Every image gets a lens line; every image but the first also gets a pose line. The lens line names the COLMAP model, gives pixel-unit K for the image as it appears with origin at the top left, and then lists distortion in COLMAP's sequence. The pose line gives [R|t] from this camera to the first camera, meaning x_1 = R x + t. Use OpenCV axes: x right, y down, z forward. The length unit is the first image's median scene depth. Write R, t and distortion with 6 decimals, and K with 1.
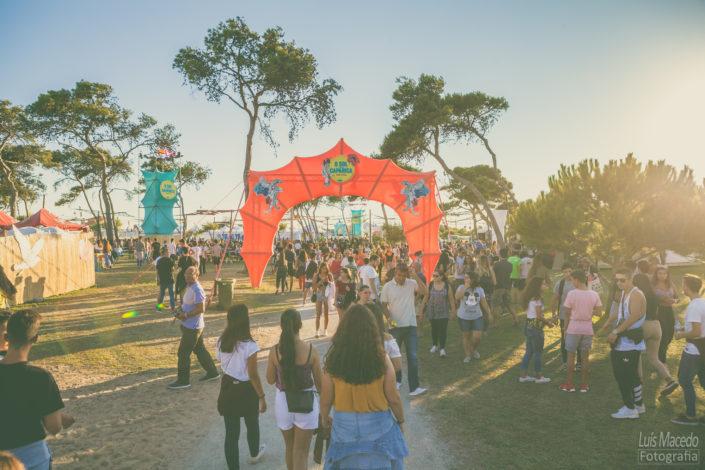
lens RADIAL K [[475.7, 0, 352.5], [0, 475.7, 235.0], [0, 0, 1]] dist [-0.000814, -0.000499]
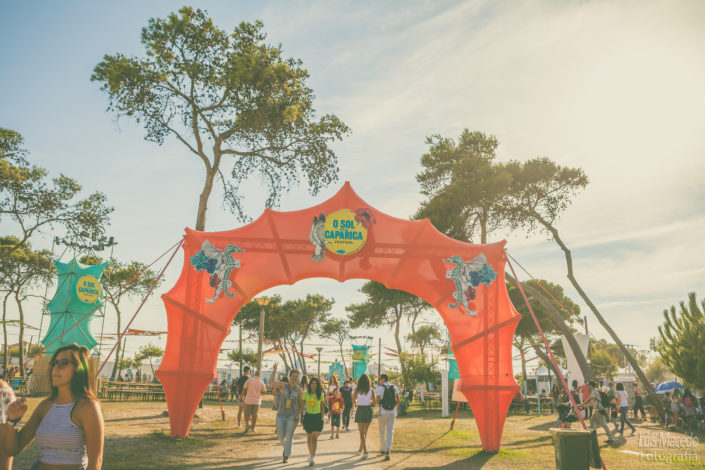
lens RADIAL K [[610.4, 0, 358.0], [0, 610.4, 235.2], [0, 0, 1]] dist [-0.043709, 0.008319]
pose [[0.999337, 0.036412, 0.000435, -0.004759], [-0.035307, 0.971795, -0.233171, 0.027296], [-0.008912, 0.233001, 0.972436, 0.193941]]
